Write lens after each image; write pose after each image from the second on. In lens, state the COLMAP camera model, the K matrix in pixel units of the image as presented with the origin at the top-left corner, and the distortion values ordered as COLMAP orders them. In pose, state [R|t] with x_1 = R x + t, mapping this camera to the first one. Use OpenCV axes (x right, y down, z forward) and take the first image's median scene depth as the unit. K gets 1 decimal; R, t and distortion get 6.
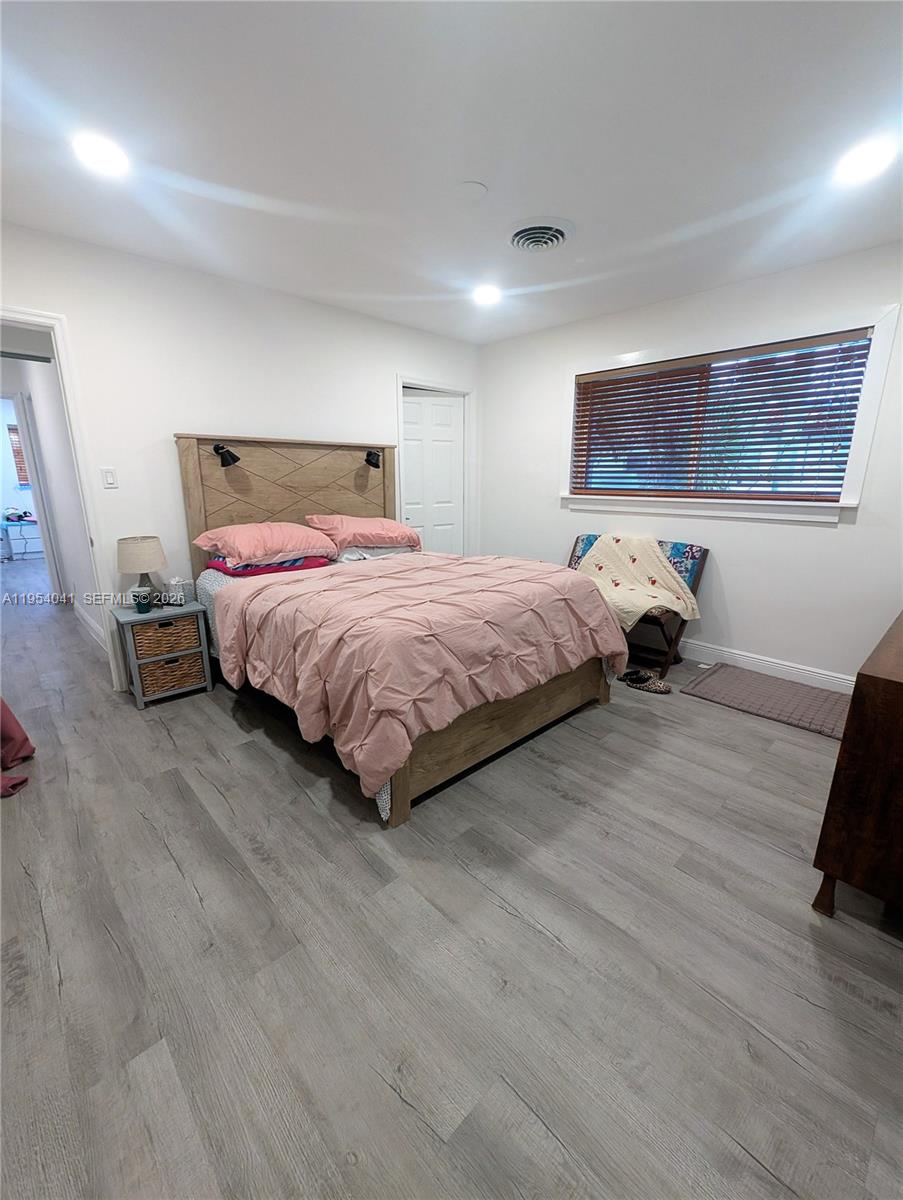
lens RADIAL K [[495.4, 0, 451.5], [0, 495.4, 600.0], [0, 0, 1]] dist [0.001547, -0.000064]
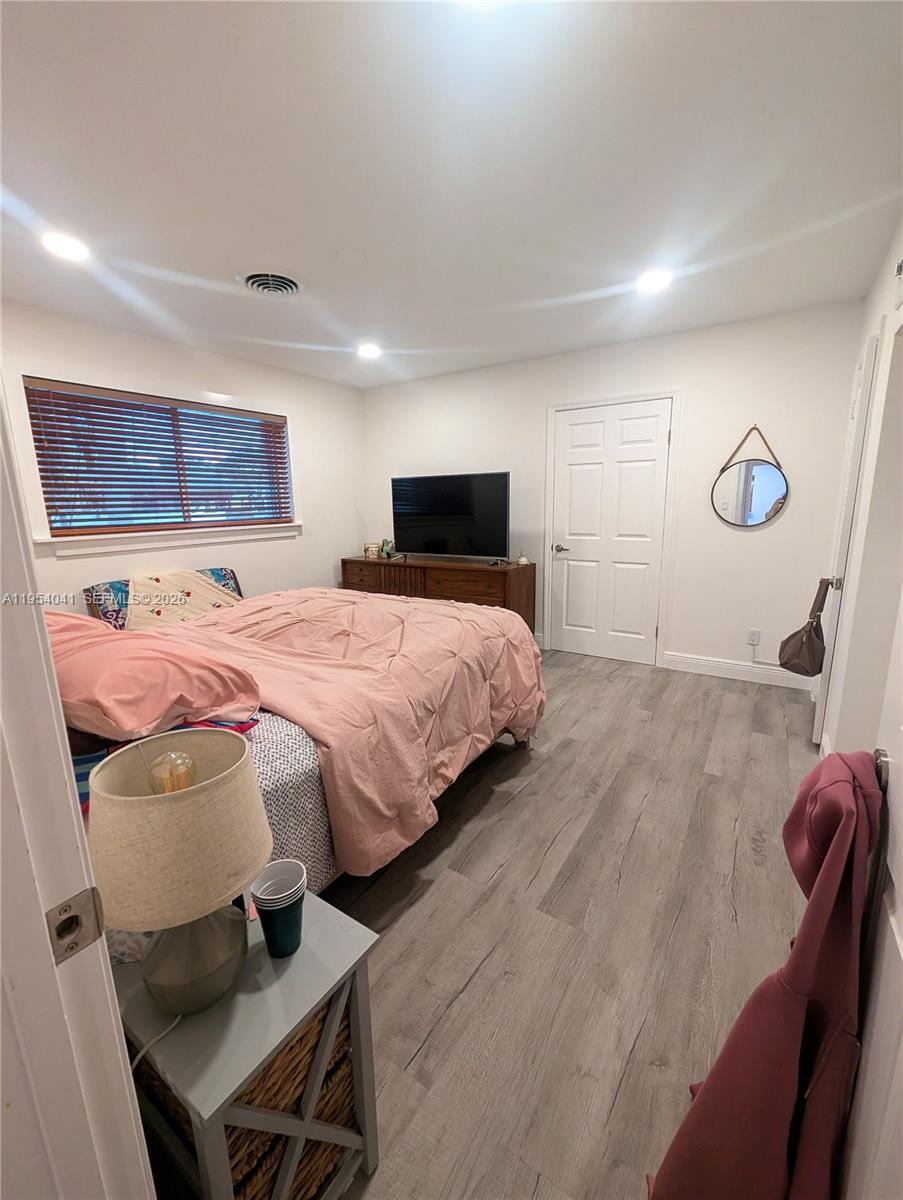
lens RADIAL K [[495.4, 0, 451.5], [0, 495.4, 600.0], [0, 0, 1]] dist [0.001547, -0.000064]
pose [[-0.232300, -0.188486, 0.954206, -1.206966], [0.253204, 0.935499, 0.246433, -0.311205], [-0.939109, 0.298855, -0.169591, 1.181679]]
